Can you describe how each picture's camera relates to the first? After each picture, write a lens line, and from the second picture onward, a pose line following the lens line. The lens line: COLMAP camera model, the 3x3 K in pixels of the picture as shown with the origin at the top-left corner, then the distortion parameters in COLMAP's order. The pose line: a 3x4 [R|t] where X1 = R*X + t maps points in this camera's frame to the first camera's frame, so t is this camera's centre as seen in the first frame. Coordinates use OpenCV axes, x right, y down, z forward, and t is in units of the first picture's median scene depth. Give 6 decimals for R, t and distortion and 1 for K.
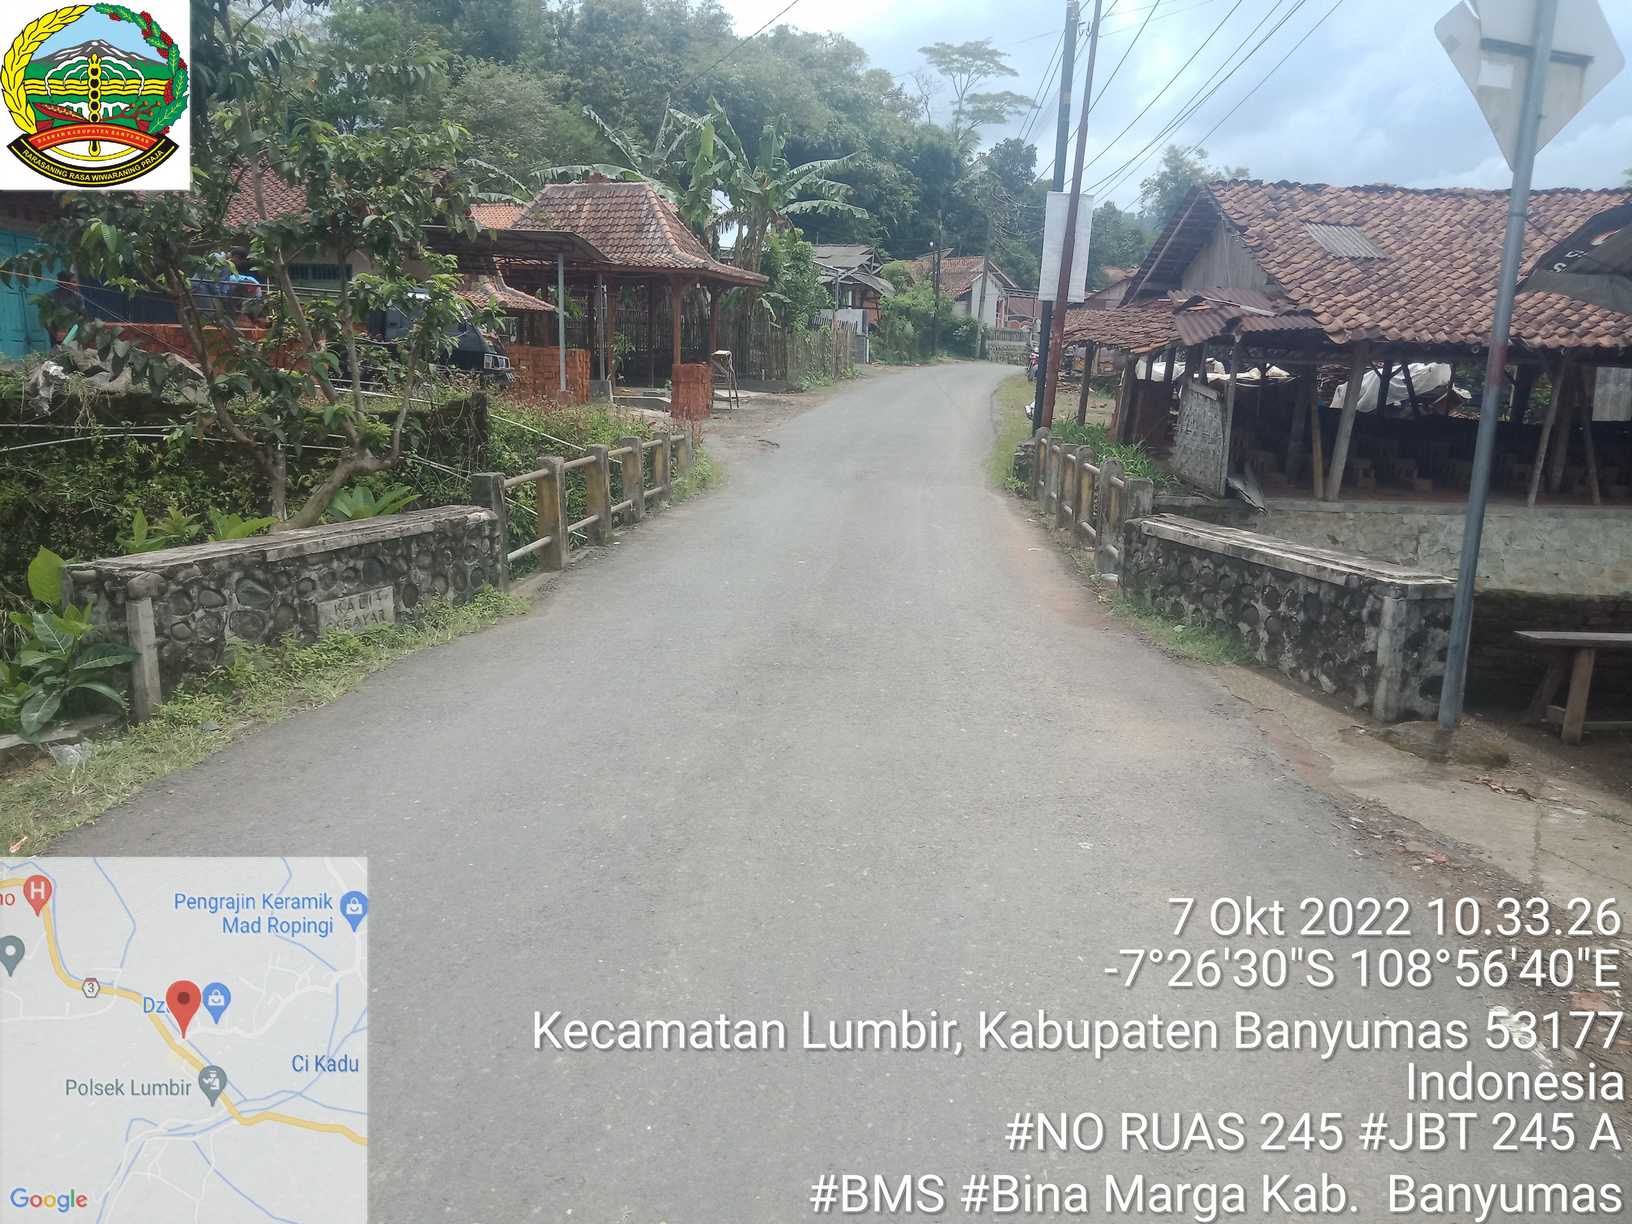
lens RADIAL K [[1216.7, 0, 811.8], [0, 1216.7, 623.4], [0, 0, 1]] dist [0.019156, -0.012596]
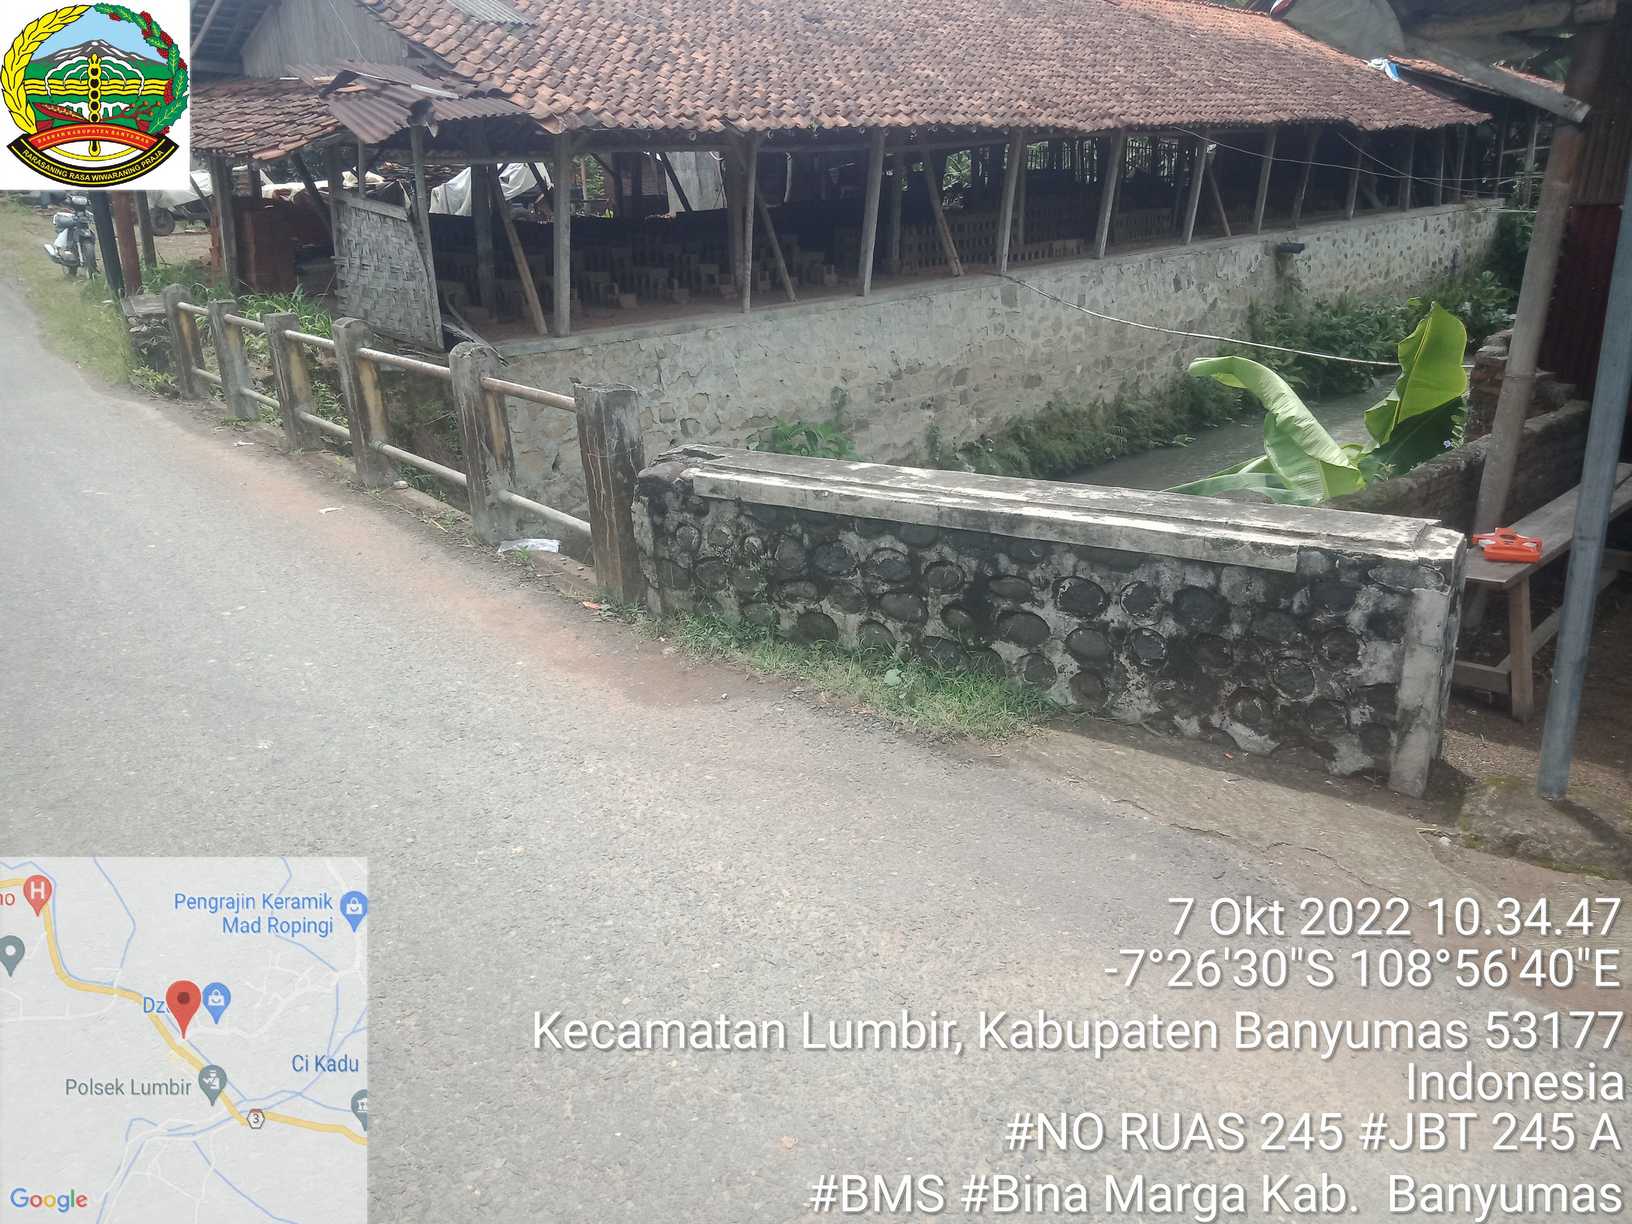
lens RADIAL K [[1216.7, 0, 815.2], [0, 1216.7, 617.3], [0, 0, 1]] dist [0.019156, -0.012596]
pose [[0.721242, -0.287288, 0.630298, -0.054849], [0.194108, 0.957304, 0.214221, -0.143531], [-0.664931, -0.032159, 0.746213, 0.625218]]
